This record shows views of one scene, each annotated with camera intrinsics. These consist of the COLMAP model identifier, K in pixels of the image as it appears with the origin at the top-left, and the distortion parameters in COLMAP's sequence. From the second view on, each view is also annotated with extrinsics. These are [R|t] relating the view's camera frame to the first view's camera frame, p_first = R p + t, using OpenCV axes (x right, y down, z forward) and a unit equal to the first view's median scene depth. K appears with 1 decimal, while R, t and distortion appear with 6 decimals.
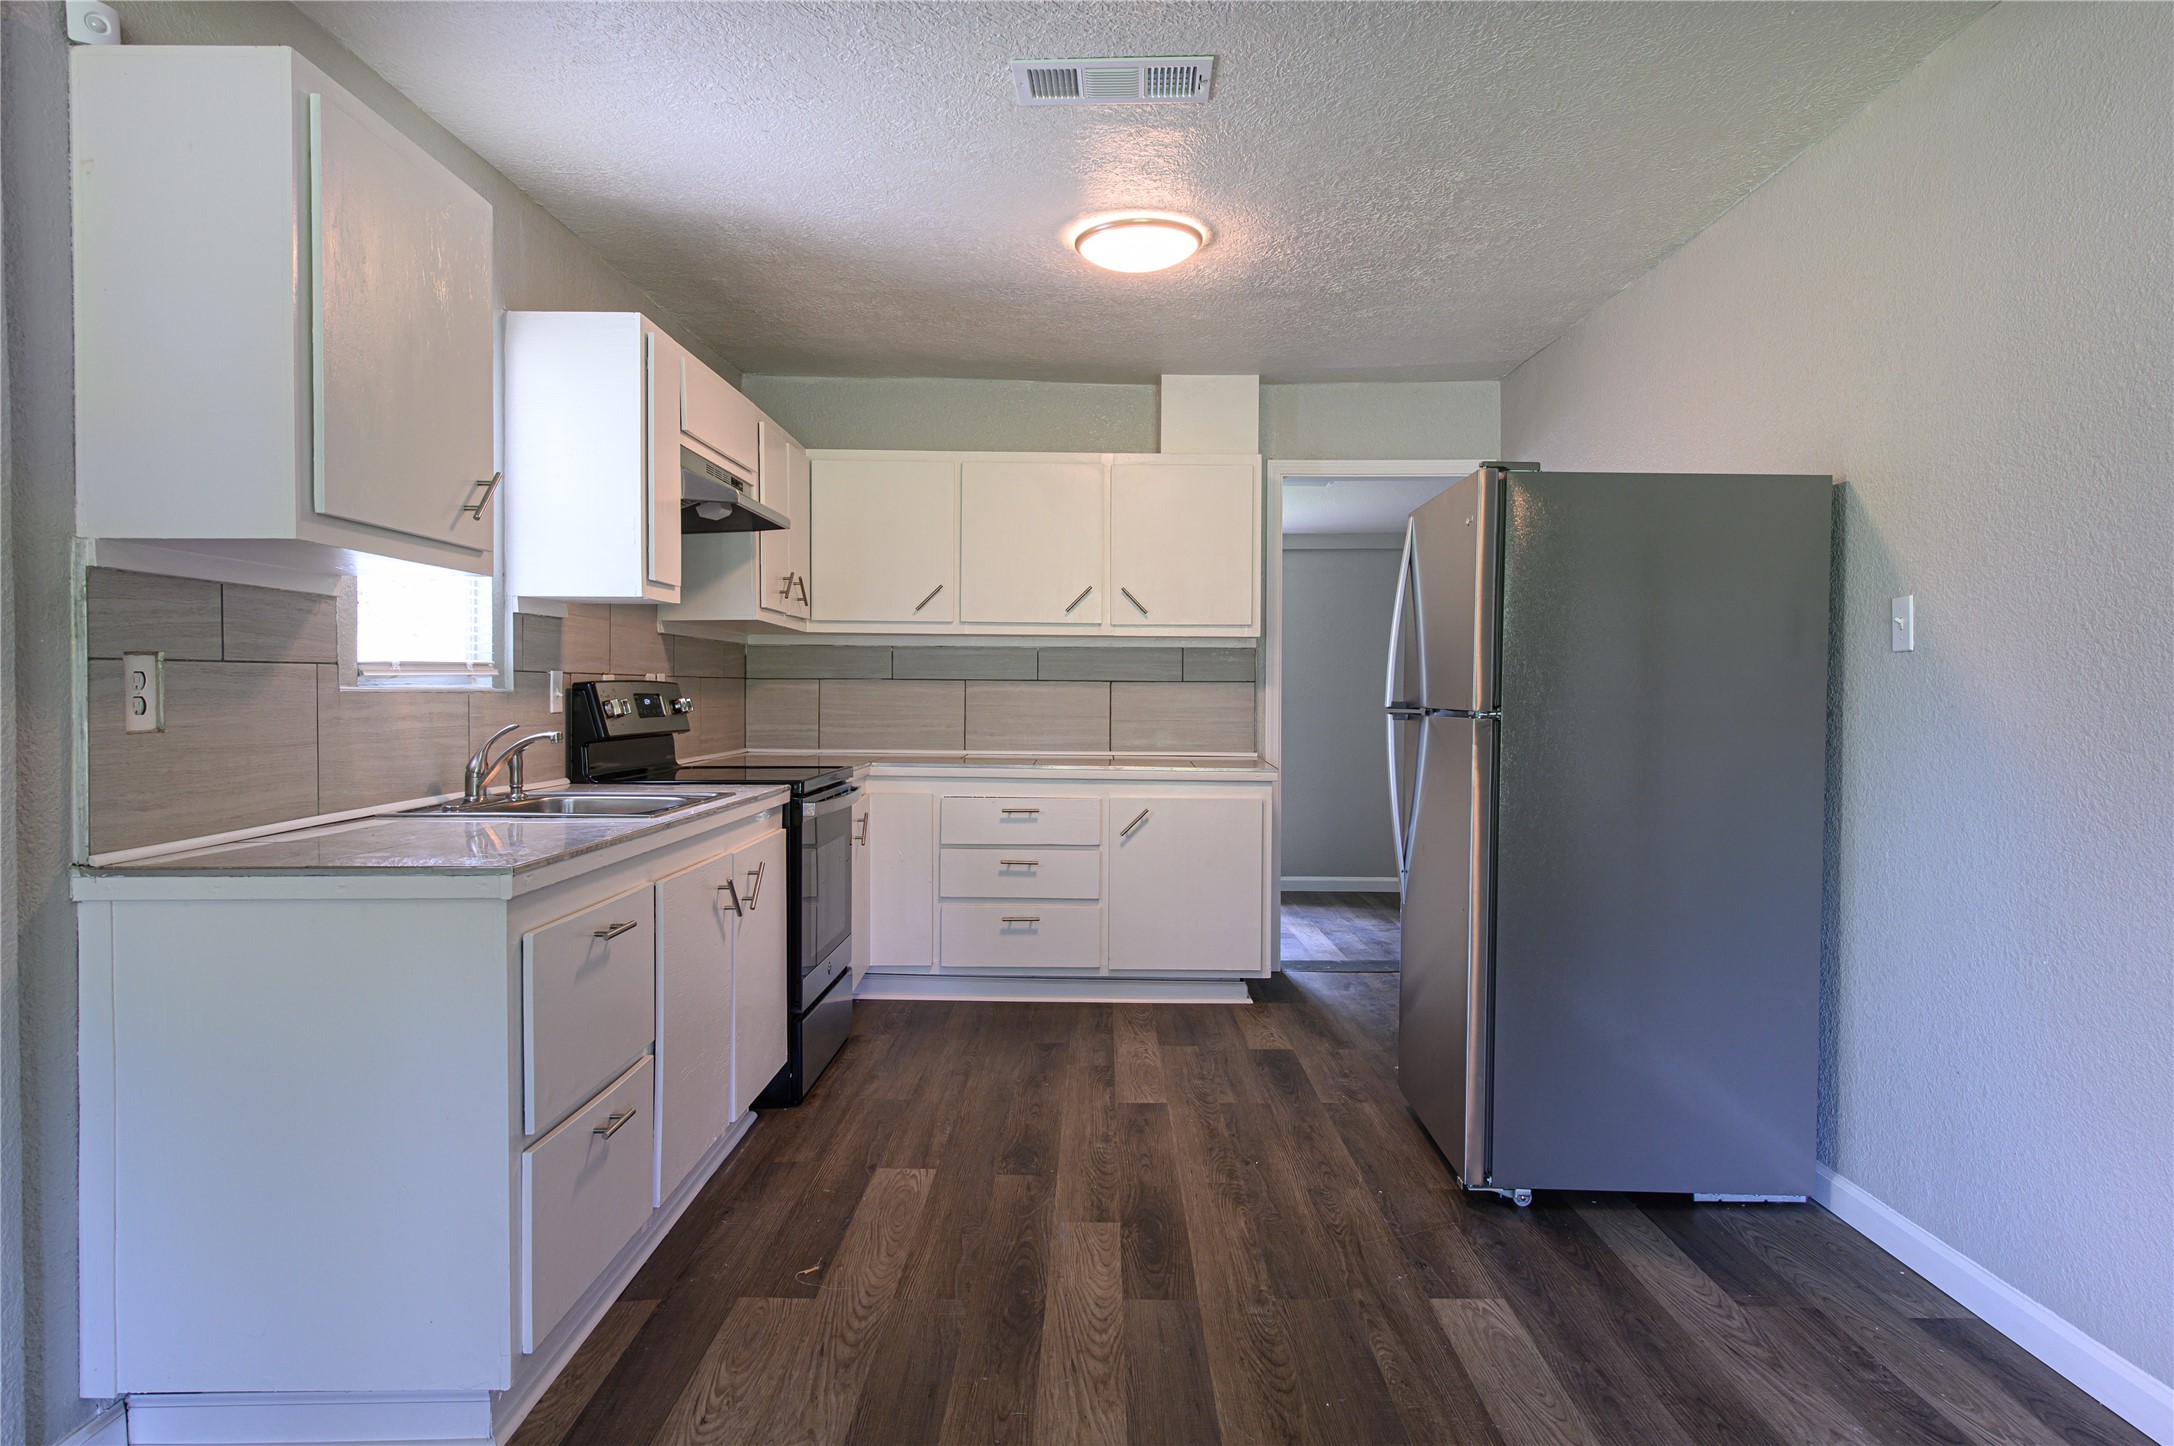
lens RADIAL K [[1403.7, 0, 1083.6], [0, 1403.7, 736.2], [0, 0, 1]] dist [0.041180, -0.044593]
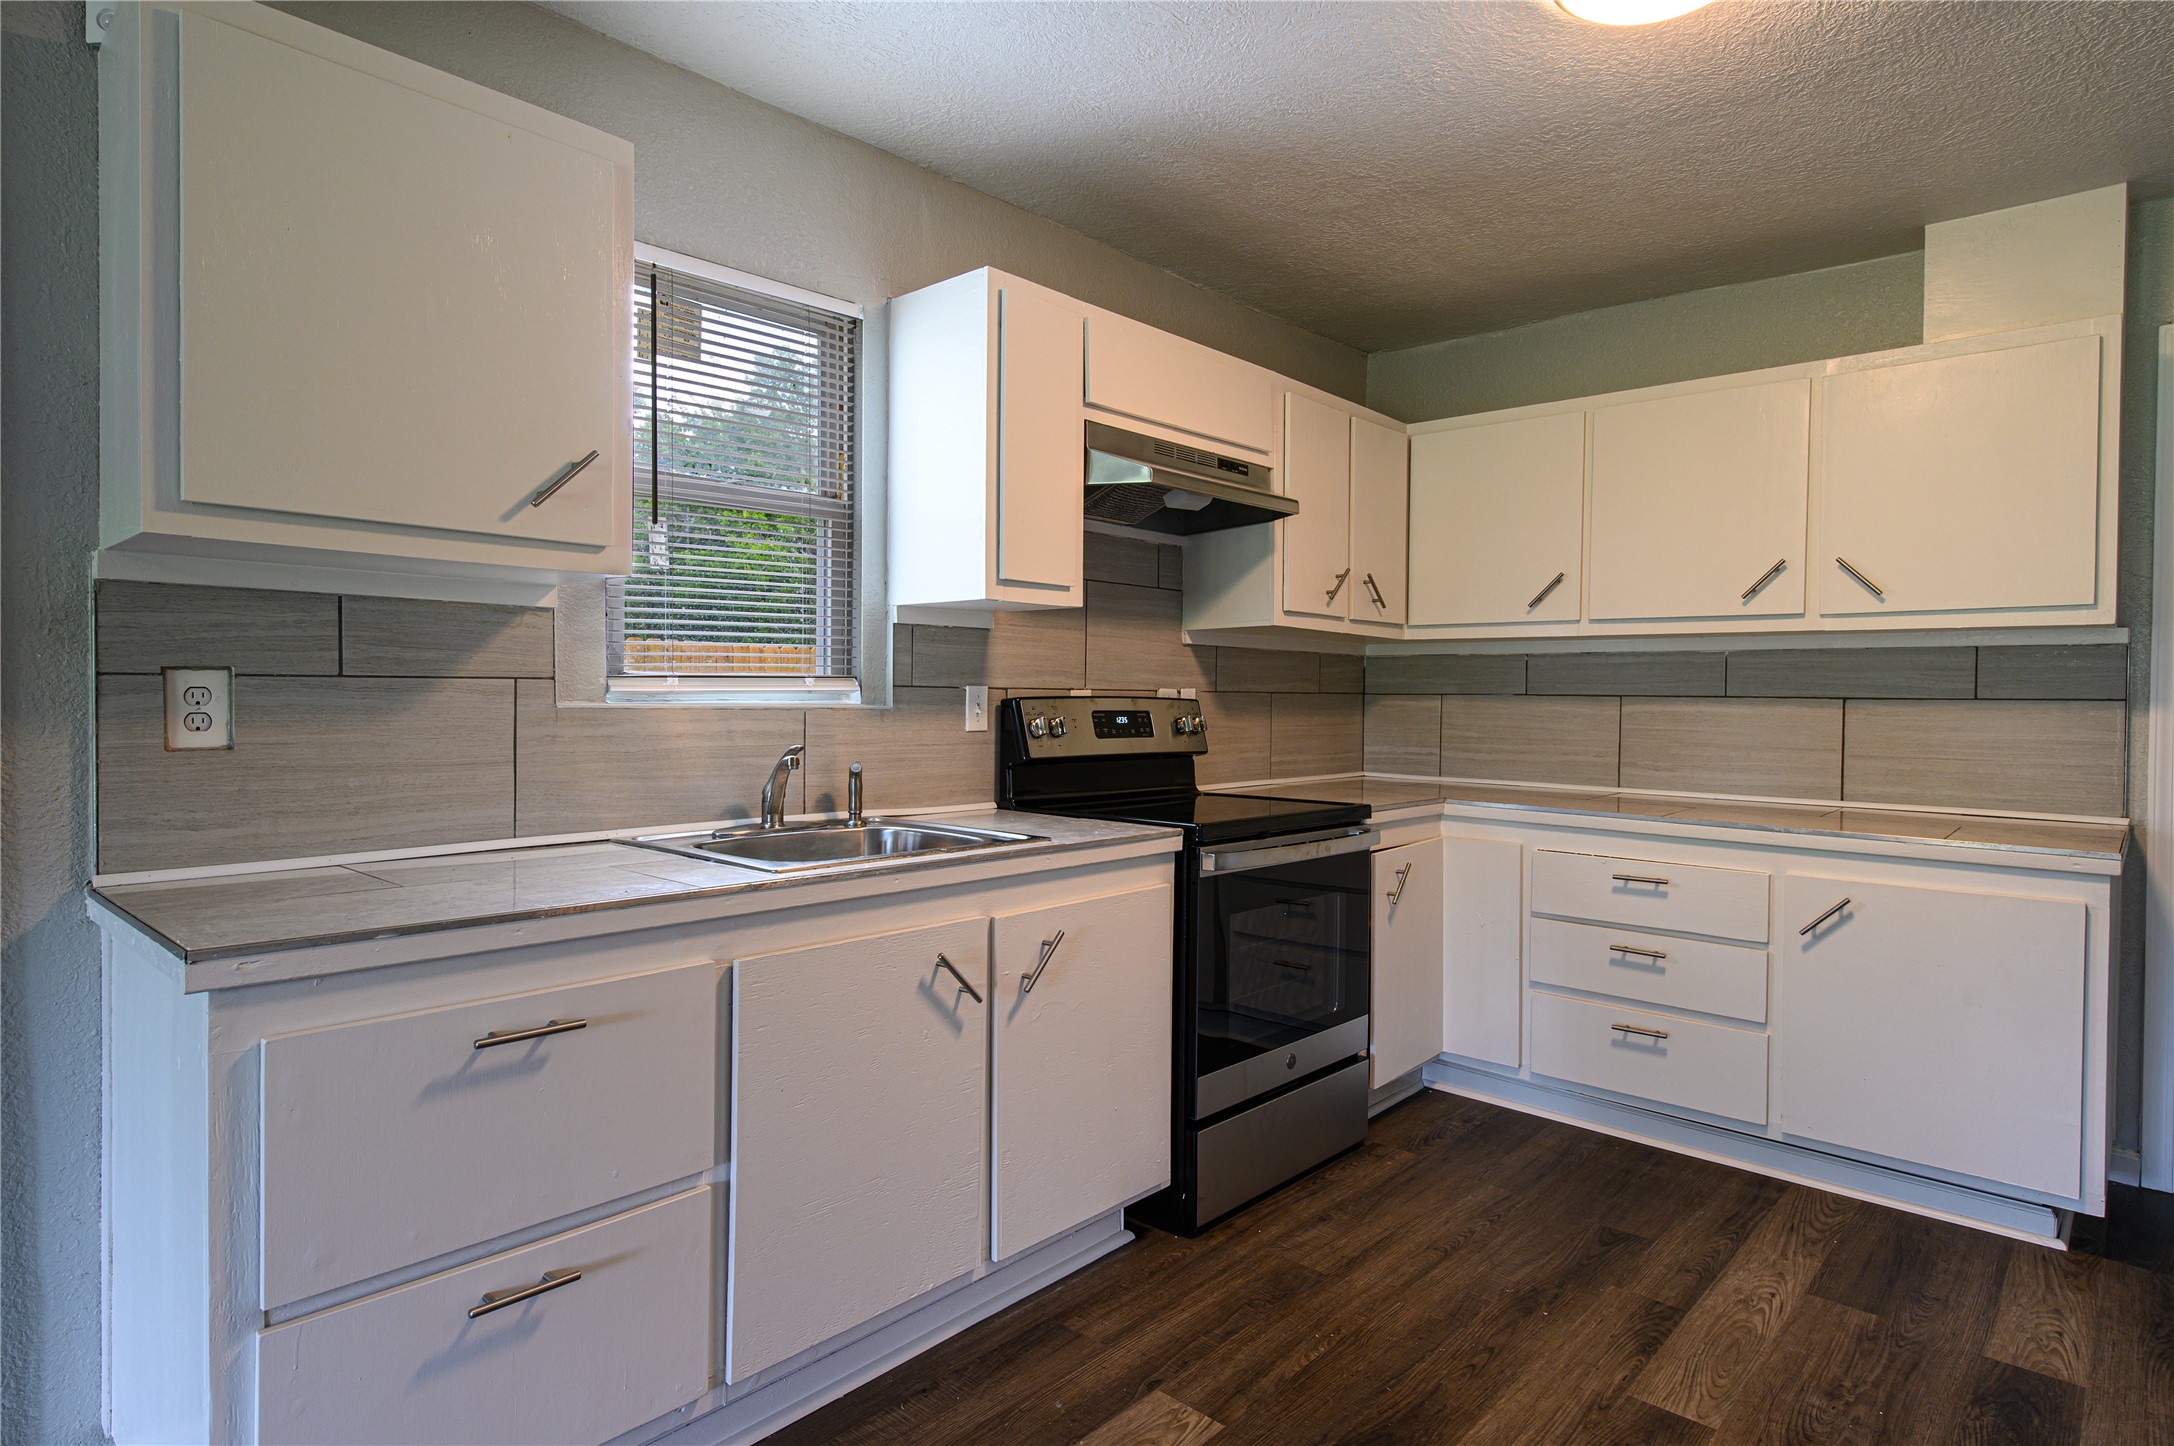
lens RADIAL K [[1179.0, 0, 1087.0], [0, 1179.0, 723.0], [0, 0, 1]] dist [0.017405, -0.009533]
pose [[0.739372, 0.017546, -0.673068, 0.180553], [-0.028488, 0.999580, -0.005236, -0.018327], [0.672694, 0.023046, 0.739562, 0.434887]]
